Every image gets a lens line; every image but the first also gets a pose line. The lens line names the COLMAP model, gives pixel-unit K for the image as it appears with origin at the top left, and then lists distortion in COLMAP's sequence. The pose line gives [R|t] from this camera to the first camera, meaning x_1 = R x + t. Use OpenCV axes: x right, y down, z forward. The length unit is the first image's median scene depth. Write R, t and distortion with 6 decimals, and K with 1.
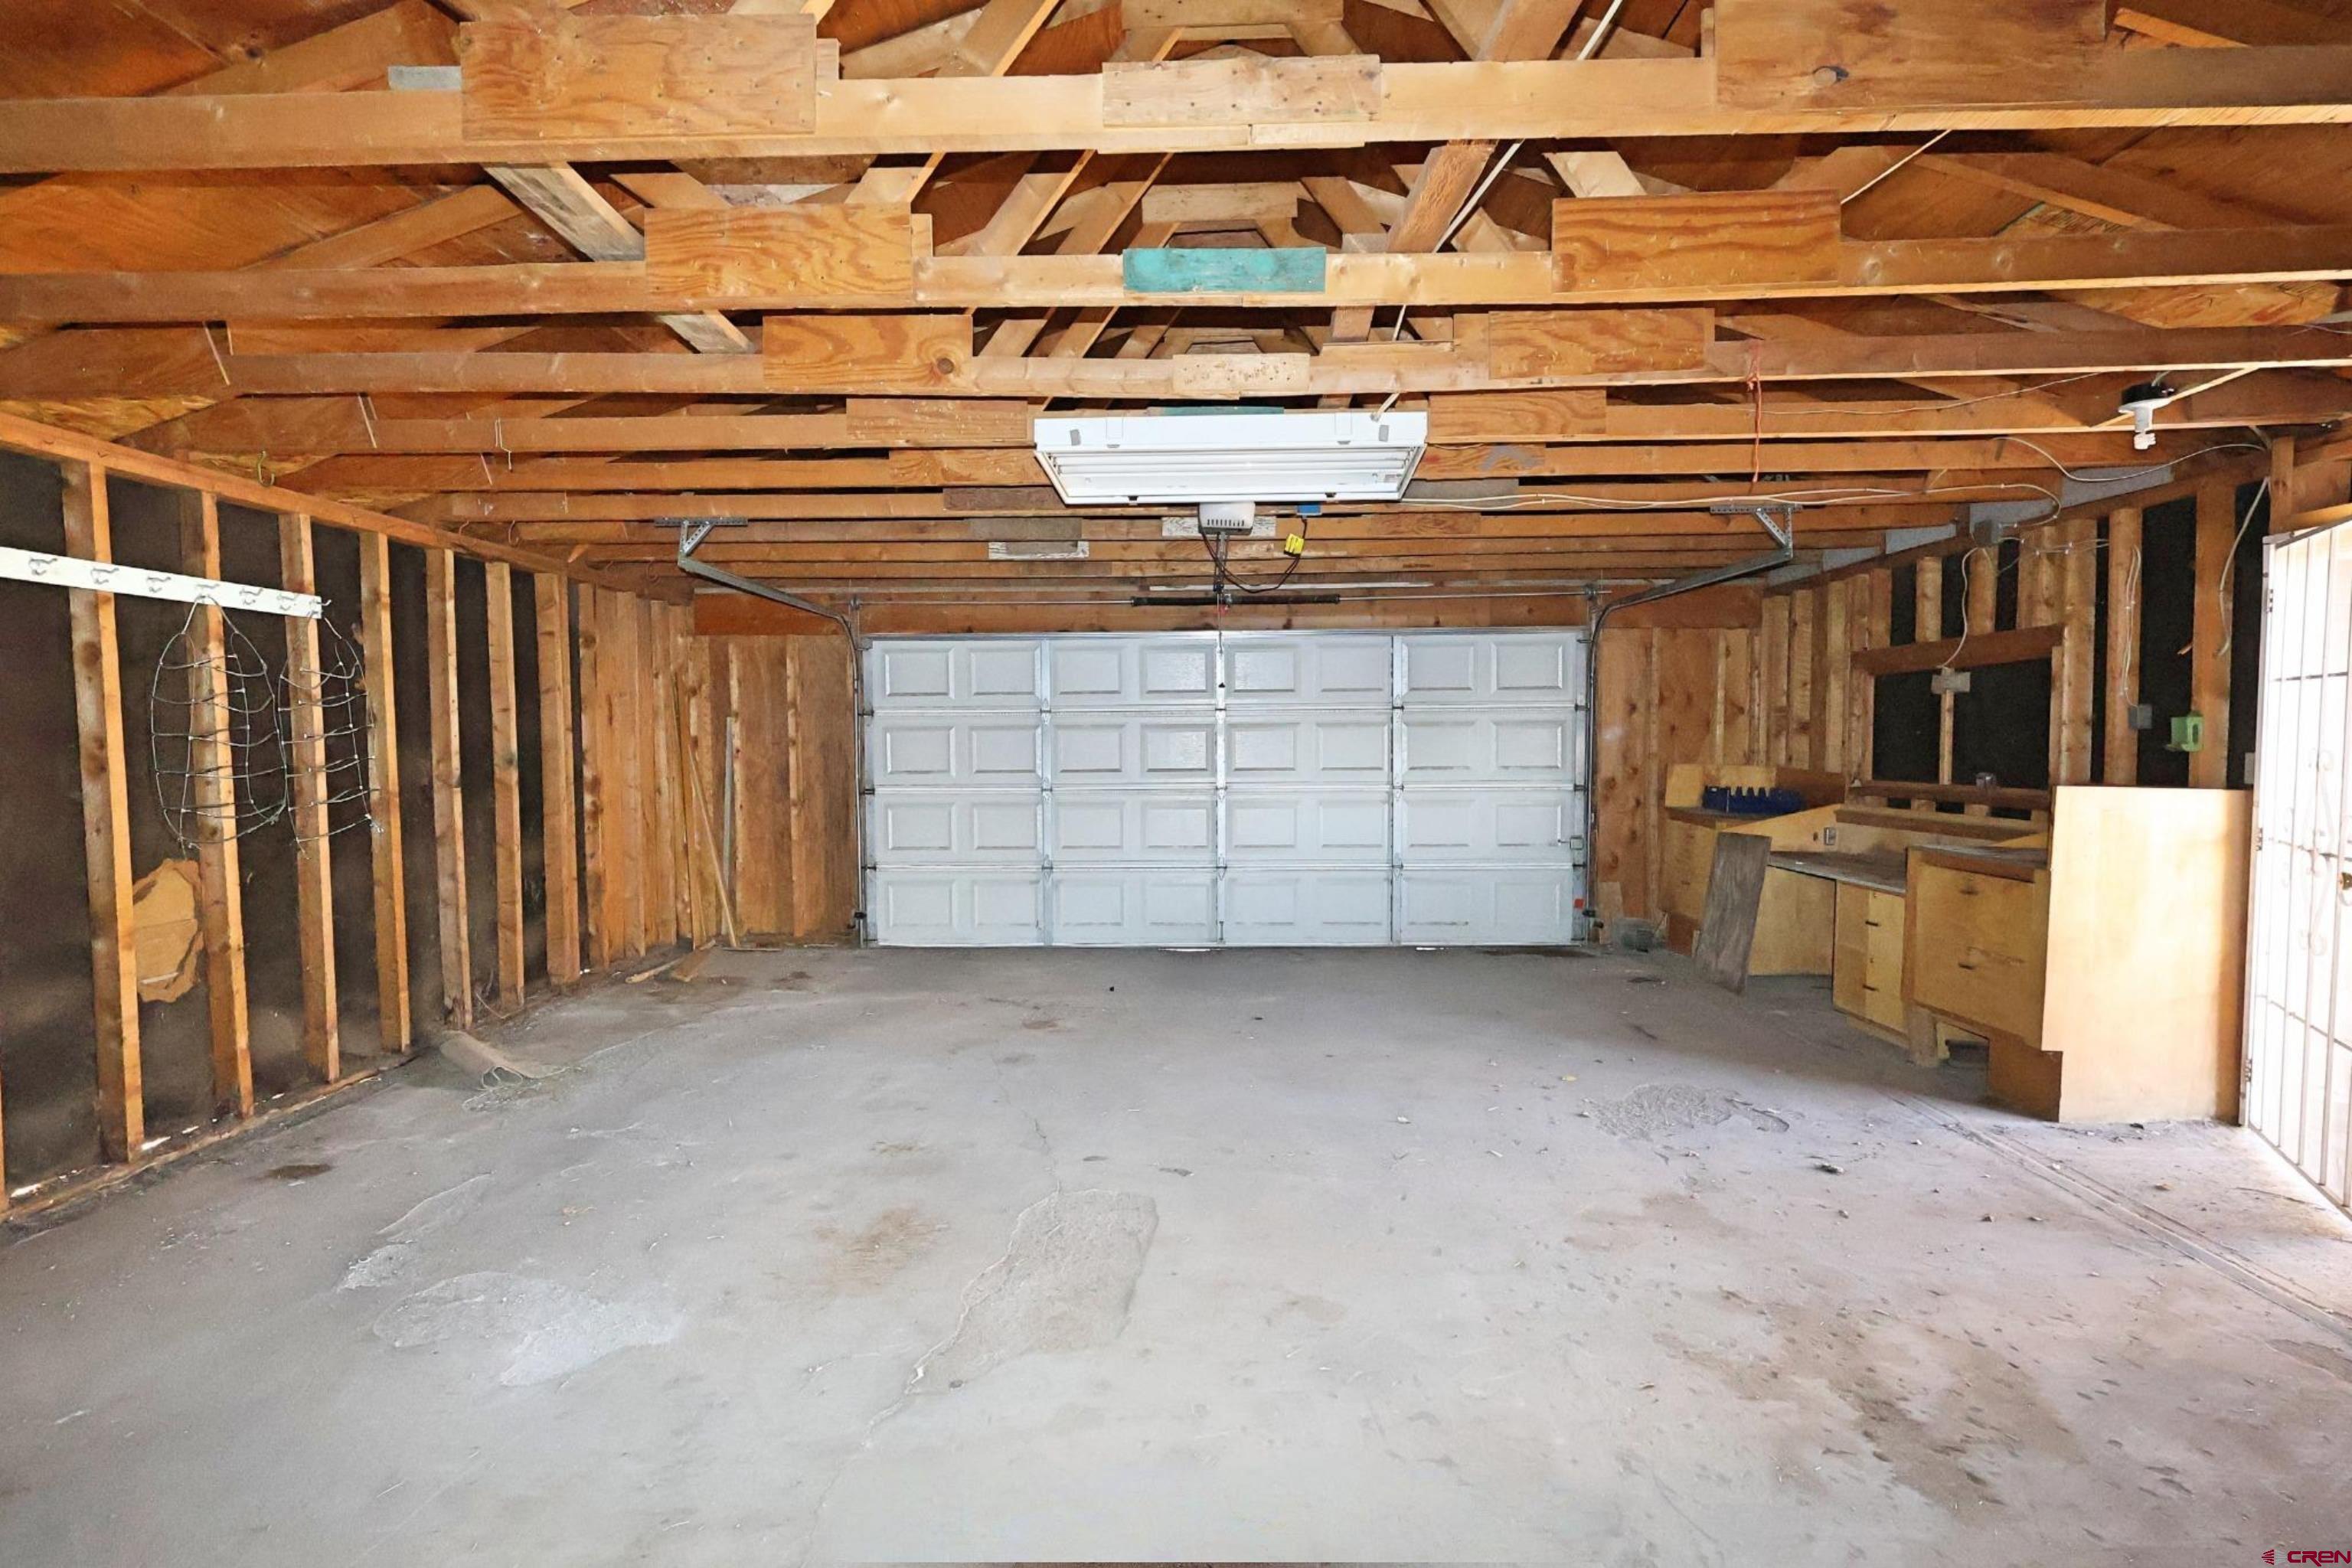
lens RADIAL K [[1096.2, 0, 1162.2], [0, 1096.2, 786.3], [0, 0, 1]] dist [-0.005863, -0.000201]
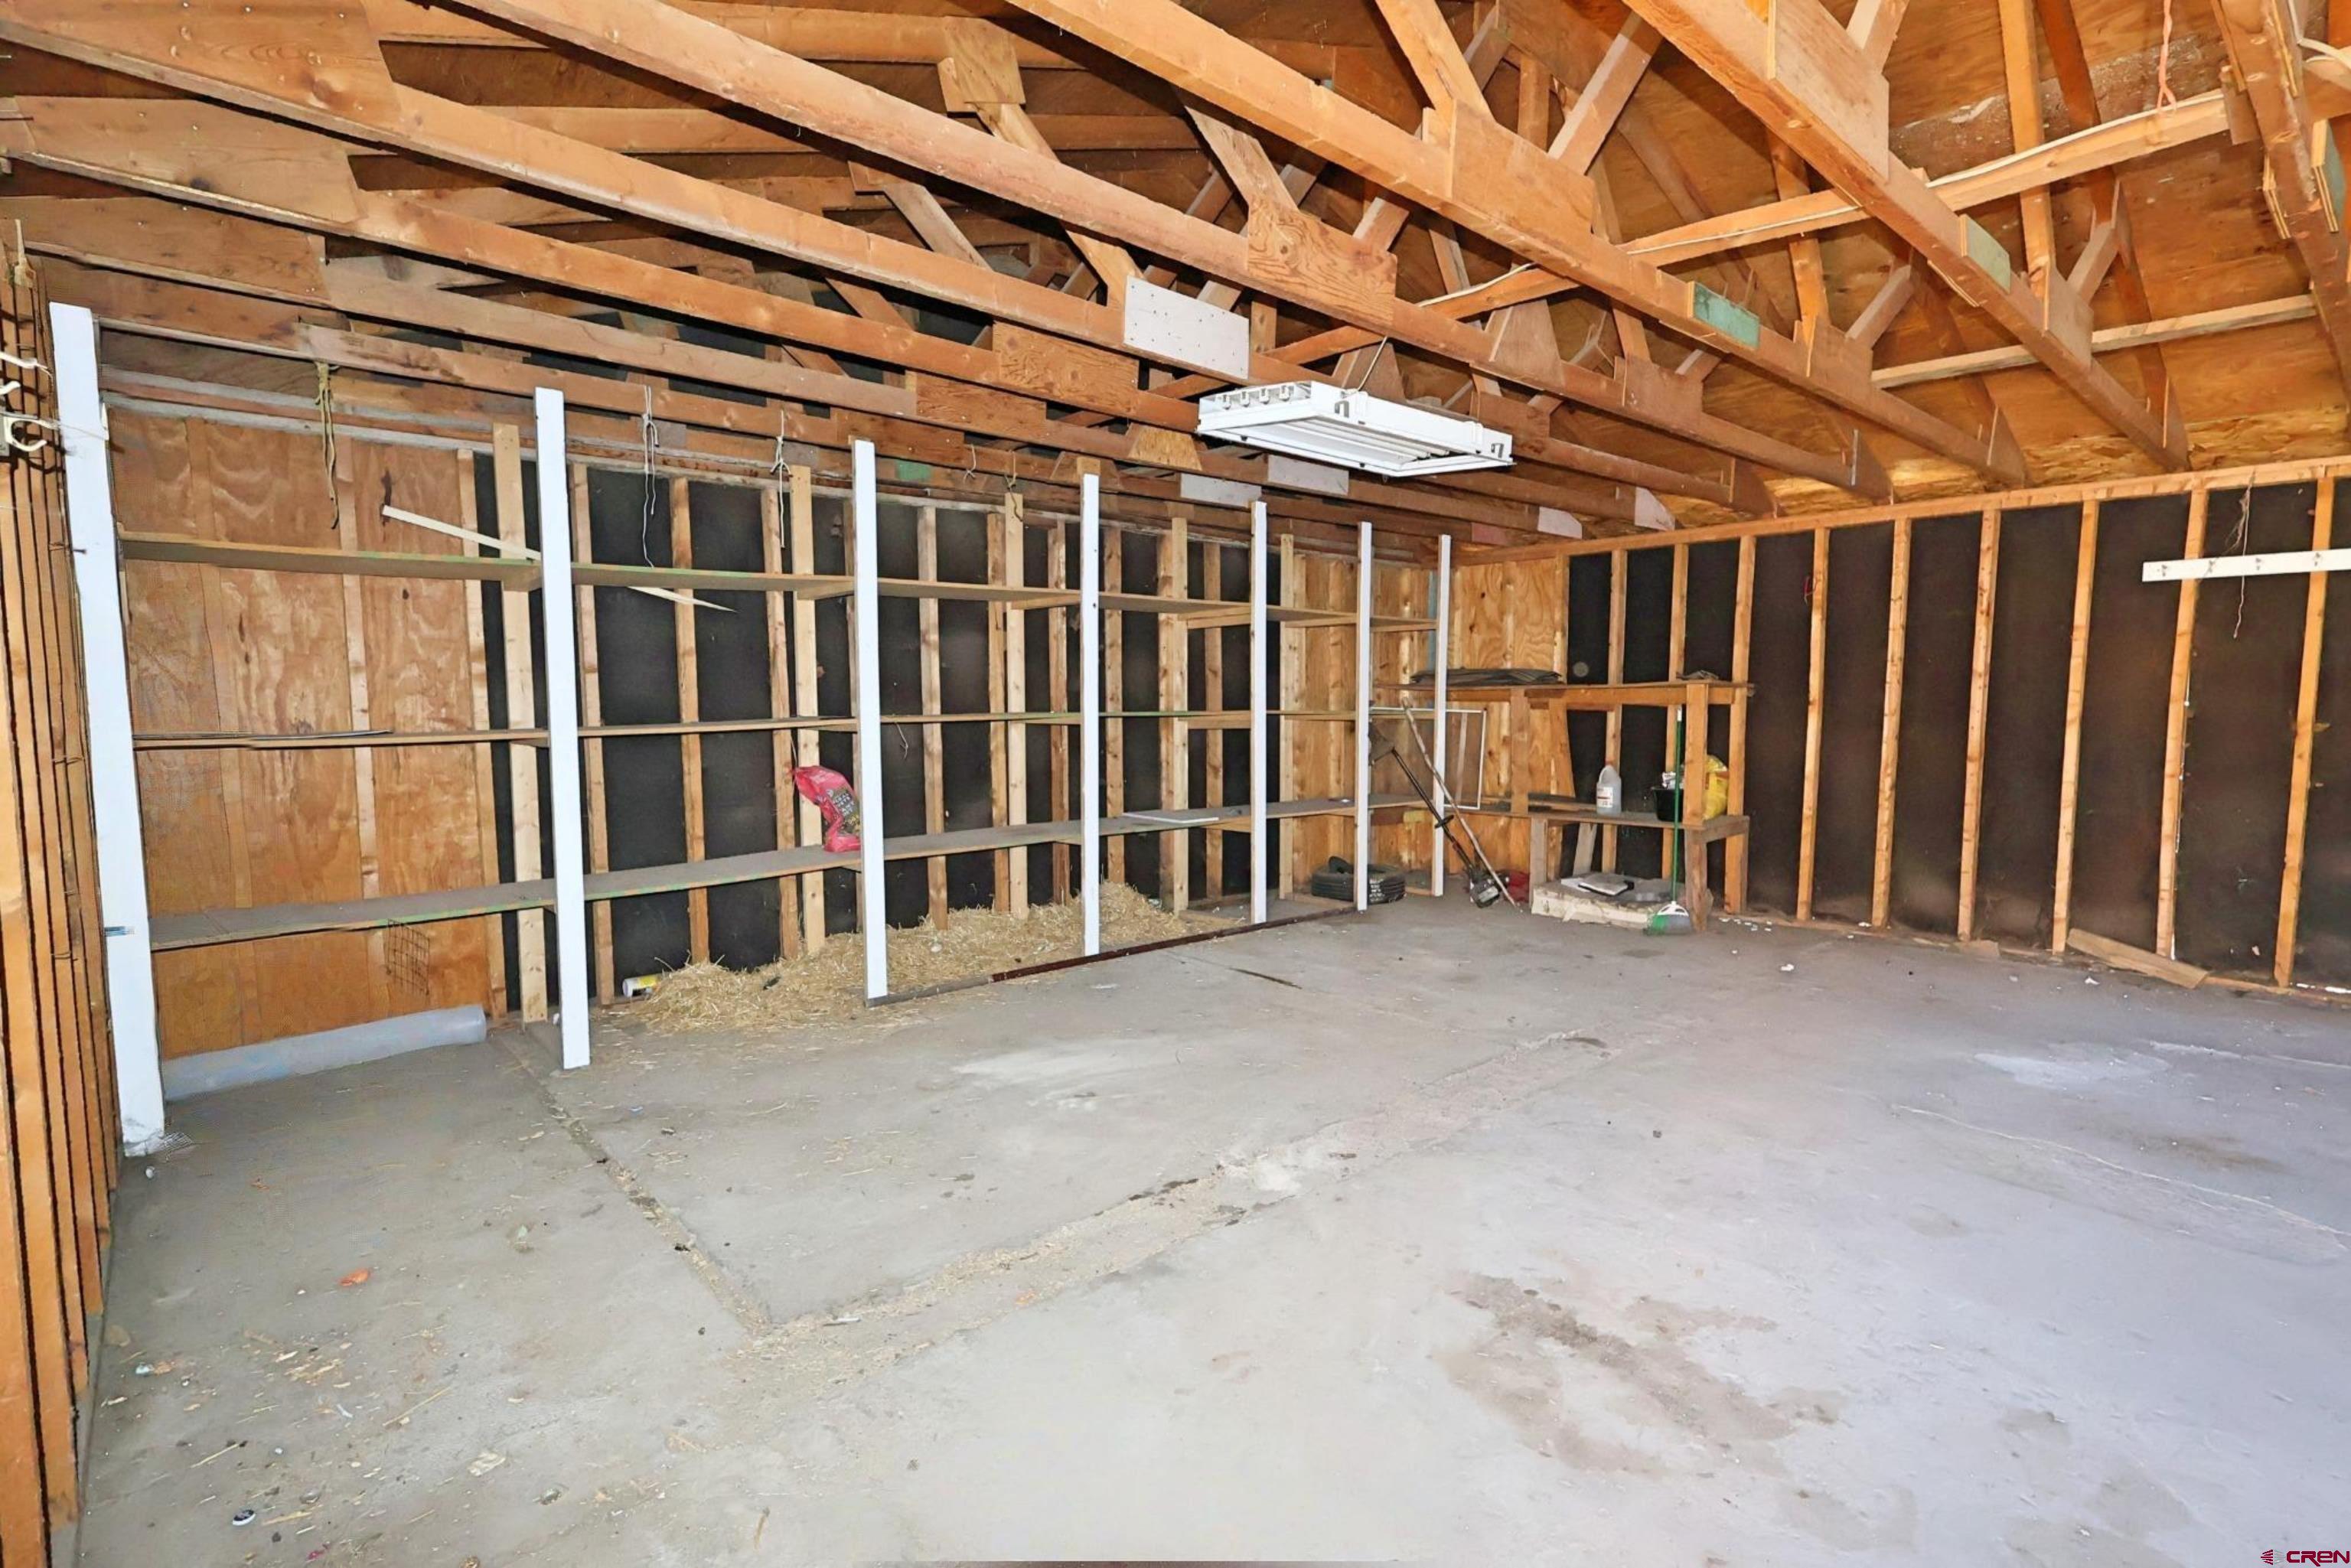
lens RADIAL K [[1095.7, 0, 1172.0], [0, 1095.7, 783.8], [0, 0, 1]] dist [-0.005863, -0.000201]
pose [[-0.718378, 0.070598, -0.692062, 1.448978], [-0.024118, 0.991711, 0.126201, -0.055351], [0.695235, 0.107352, -0.710721, 1.277146]]
